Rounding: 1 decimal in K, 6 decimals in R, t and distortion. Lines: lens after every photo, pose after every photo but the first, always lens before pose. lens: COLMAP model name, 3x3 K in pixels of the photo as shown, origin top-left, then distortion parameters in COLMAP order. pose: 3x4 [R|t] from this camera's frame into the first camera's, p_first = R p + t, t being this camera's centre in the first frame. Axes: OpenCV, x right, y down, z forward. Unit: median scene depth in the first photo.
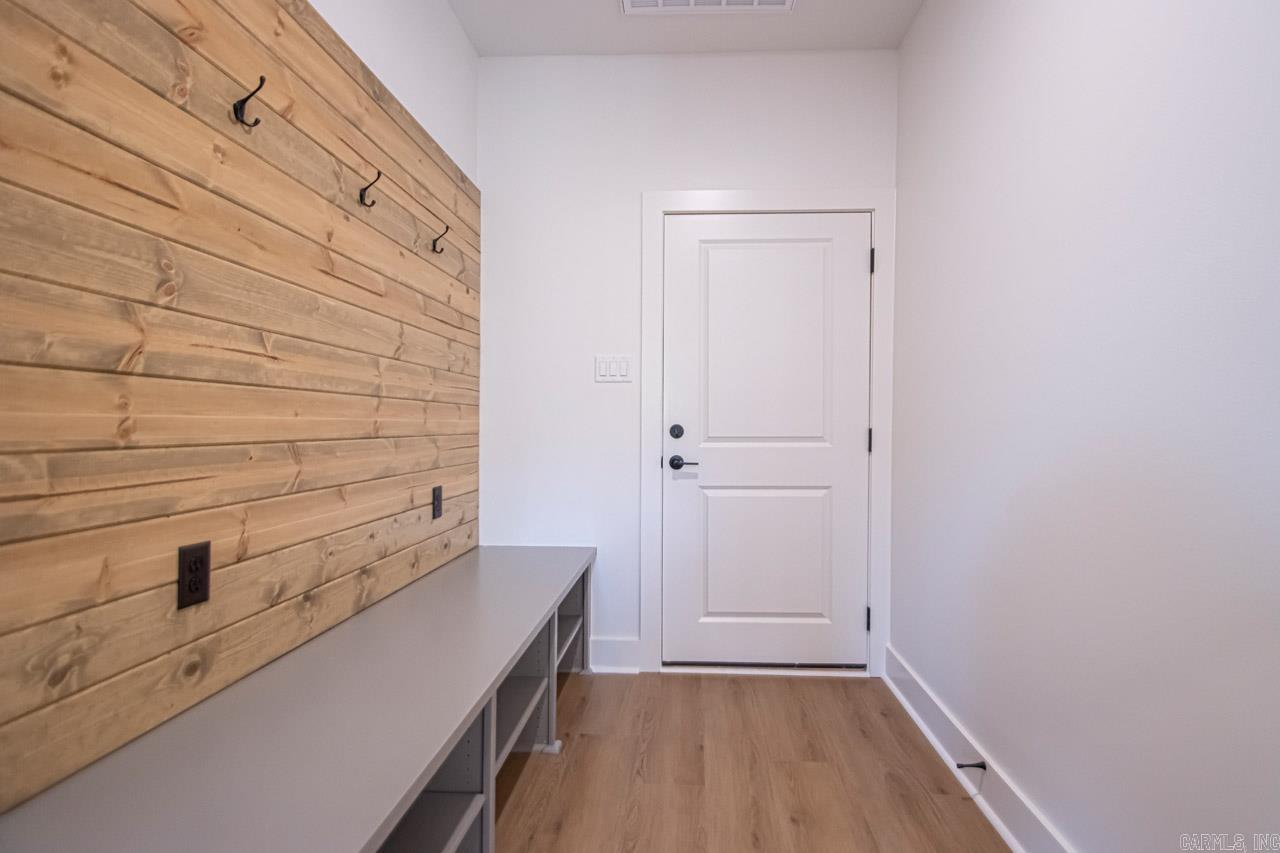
lens RADIAL K [[600.5, 0, 669.3], [0, 600.5, 427.4], [0, 0, 1]] dist [0.017409, -0.016388]
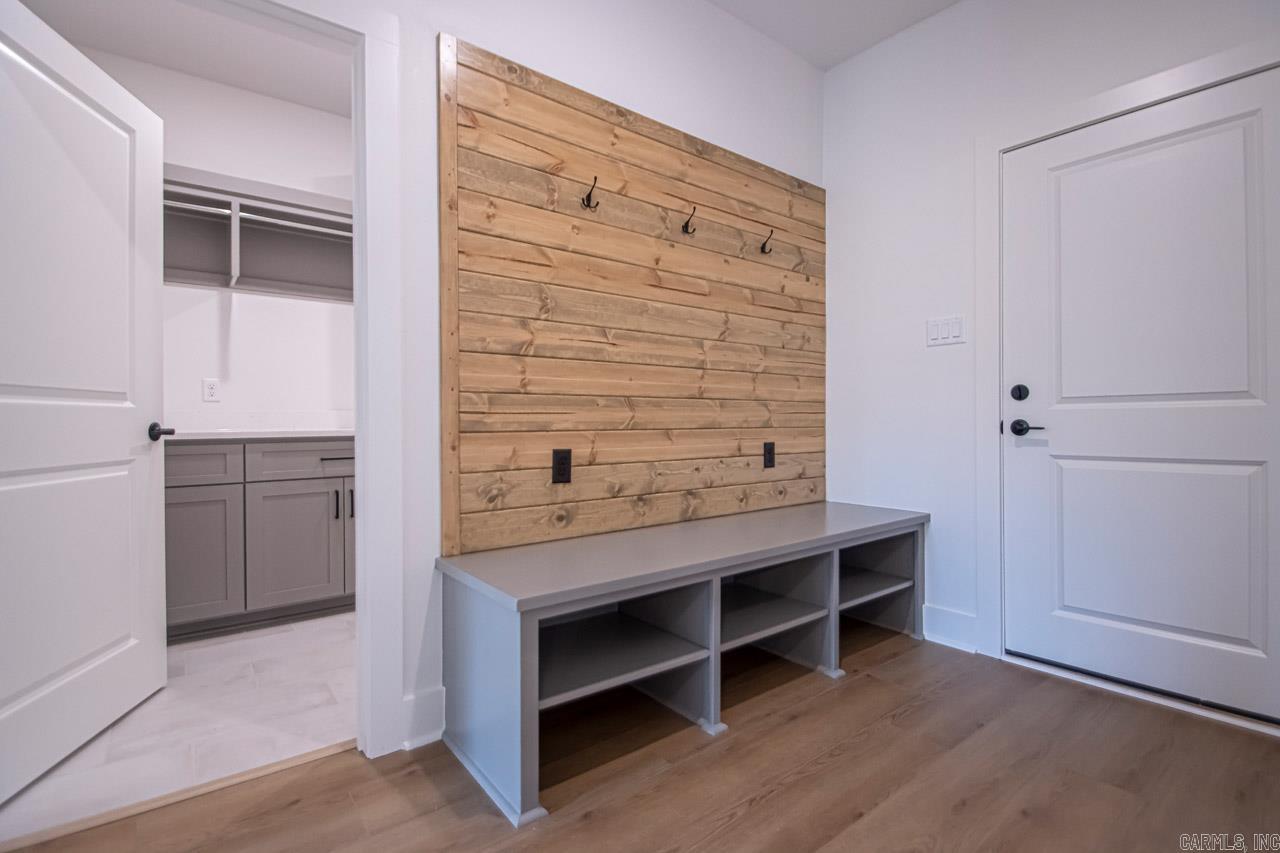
lens RADIAL K [[603.7, 0, 659.2], [0, 603.7, 418.3], [0, 0, 1]] dist [0.019106, -0.016148]
pose [[0.662565, -0.011904, -0.748909, 0.656882], [0.003517, 0.999912, -0.012782, 0.107896], [0.748996, 0.005835, 0.662549, 0.016440]]
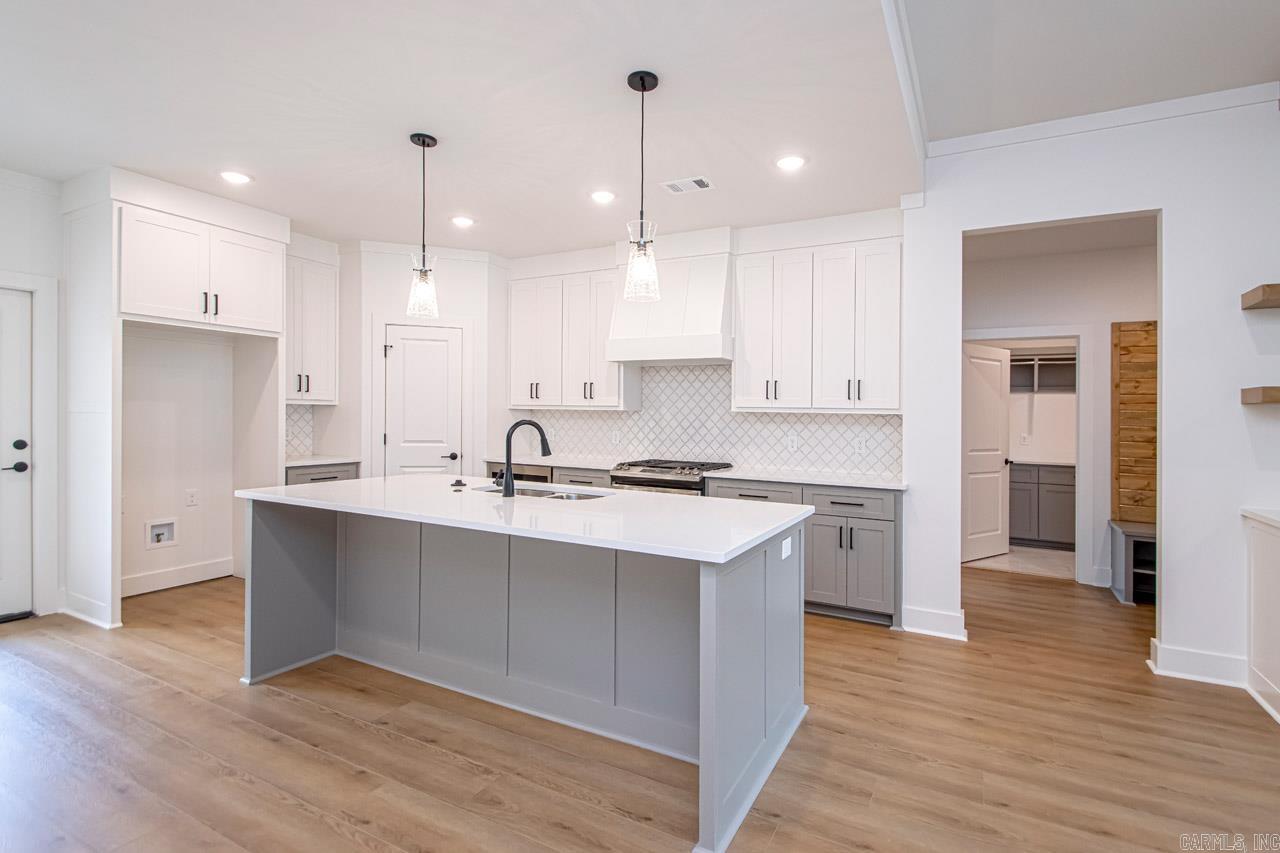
lens RADIAL K [[603.7, 0, 659.2], [0, 603.7, 418.3], [0, 0, 1]] dist [0.019106, -0.016148]
pose [[-0.421574, -0.008762, -0.906752, 3.743116], [-0.028710, 0.999581, 0.003690, -0.138059], [0.906339, 0.027589, -0.421649, -0.368330]]
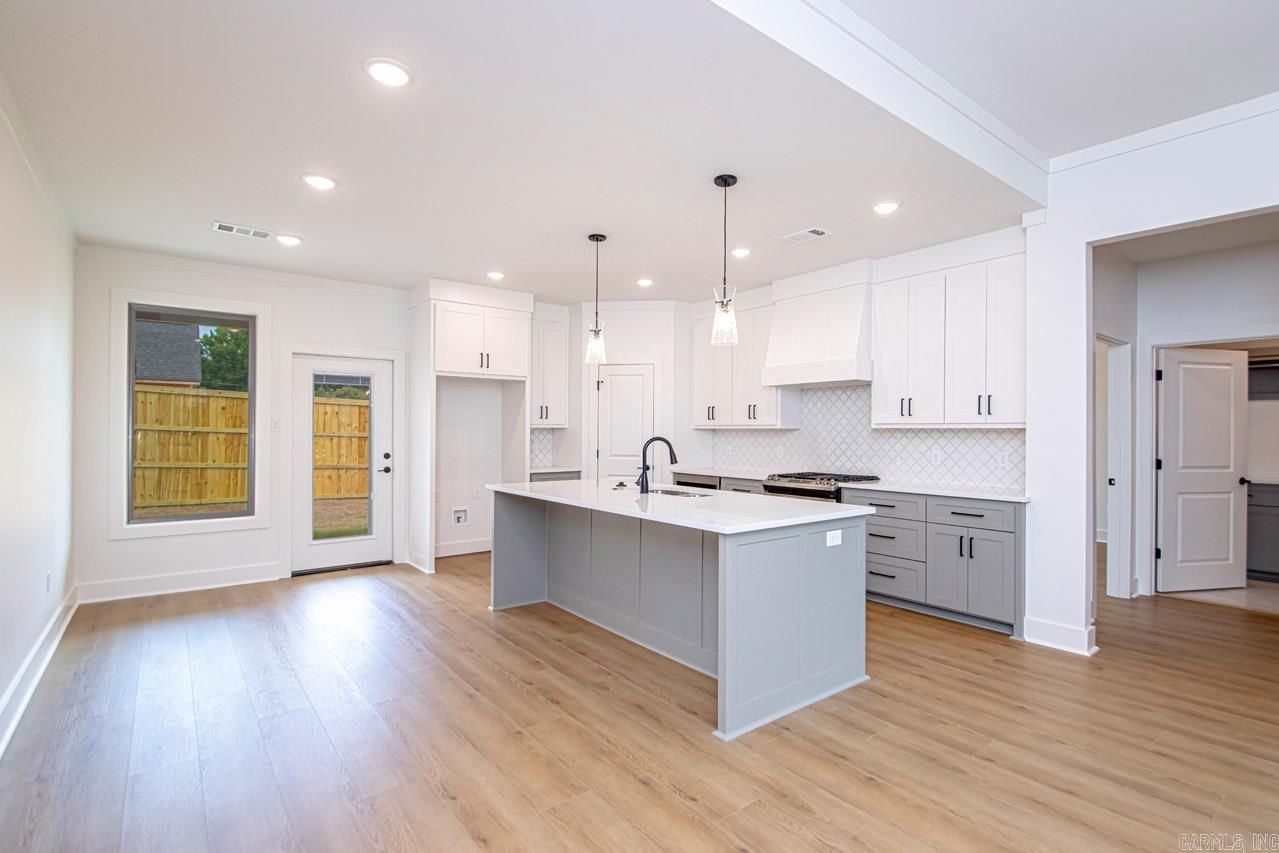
lens RADIAL K [[605.3, 0, 657.7], [0, 605.3, 429.7], [0, 0, 1]] dist [-0.007673, -0.001509]
pose [[-0.750875, -0.011471, -0.660345, 3.897587], [-0.015125, 0.999886, -0.000171, -0.144570], [0.660271, 0.009859, -0.750963, 0.435955]]
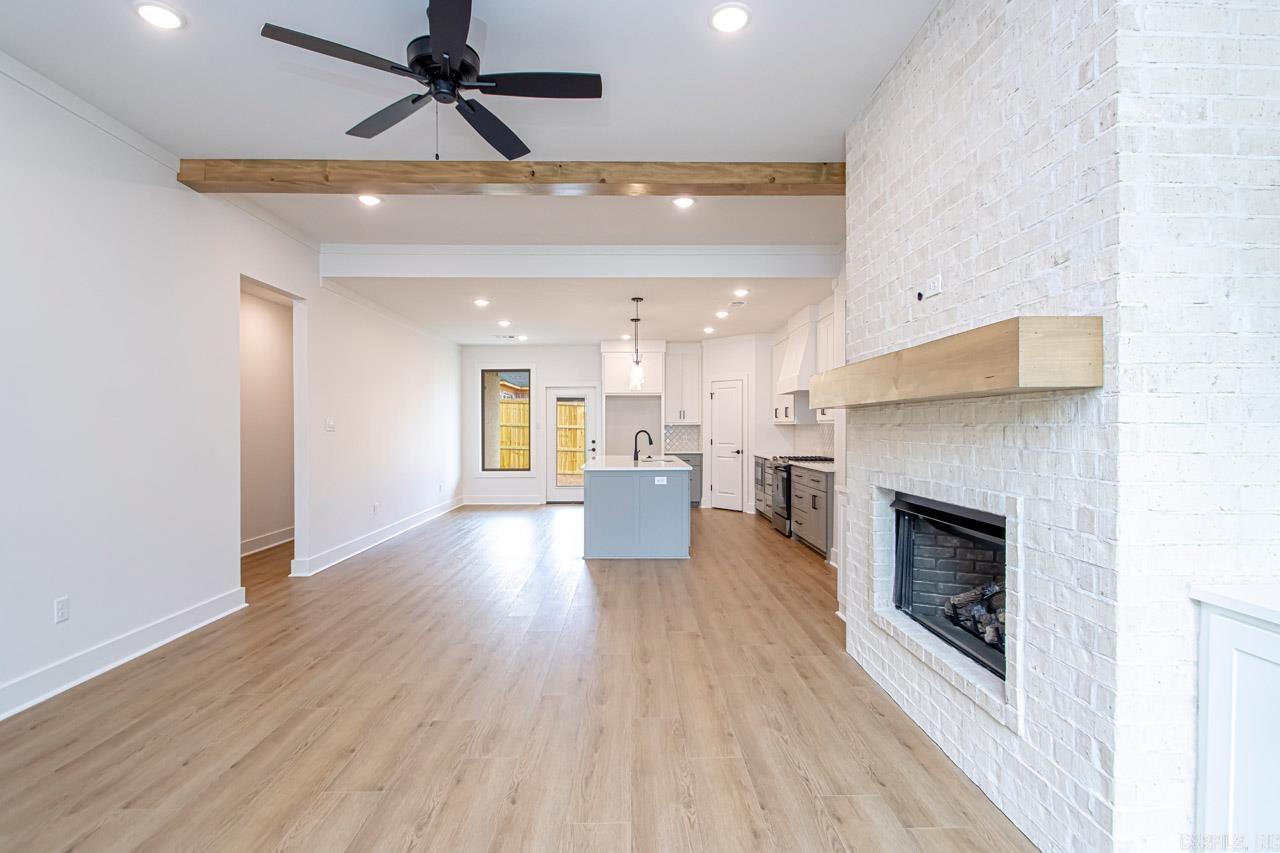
lens RADIAL K [[620.8, 0, 642.0], [0, 620.8, 419.9], [0, 0, 1]] dist [-0.003400, -0.001005]
pose [[-0.998370, -0.002303, -0.057020, 2.378090], [-0.002225, 0.999996, -0.001438, -0.191758], [0.057023, -0.001309, -0.998372, 3.636410]]
